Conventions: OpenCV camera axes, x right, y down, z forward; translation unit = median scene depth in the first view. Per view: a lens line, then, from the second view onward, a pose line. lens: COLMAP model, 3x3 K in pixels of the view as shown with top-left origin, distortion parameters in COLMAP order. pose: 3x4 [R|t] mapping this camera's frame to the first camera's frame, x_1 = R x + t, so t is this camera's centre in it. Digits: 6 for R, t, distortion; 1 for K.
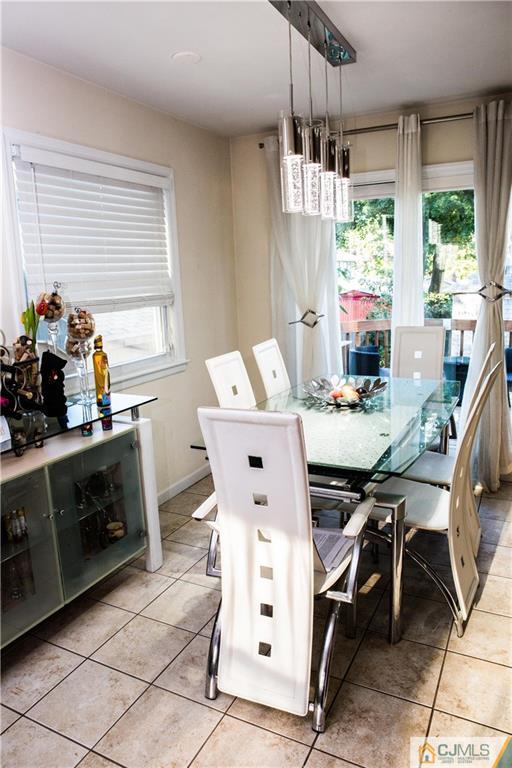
lens RADIAL K [[552.6, 0, 257.8], [0, 552.6, 383.9], [0, 0, 1]] dist [-0.059385, 0.008736]
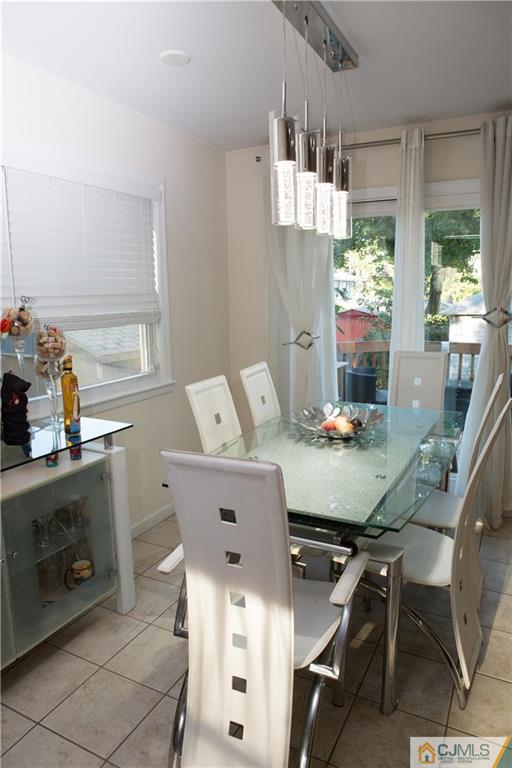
lens RADIAL K [[541.1, 0, 256.5], [0, 541.1, 384.6], [0, 0, 1]] dist [-0.083386, 0.061941]
pose [[0.999698, 0.024552, -0.001286, 0.022932], [-0.024577, 0.999372, -0.025535, -0.024384], [0.000659, 0.025559, 0.999673, 0.110154]]
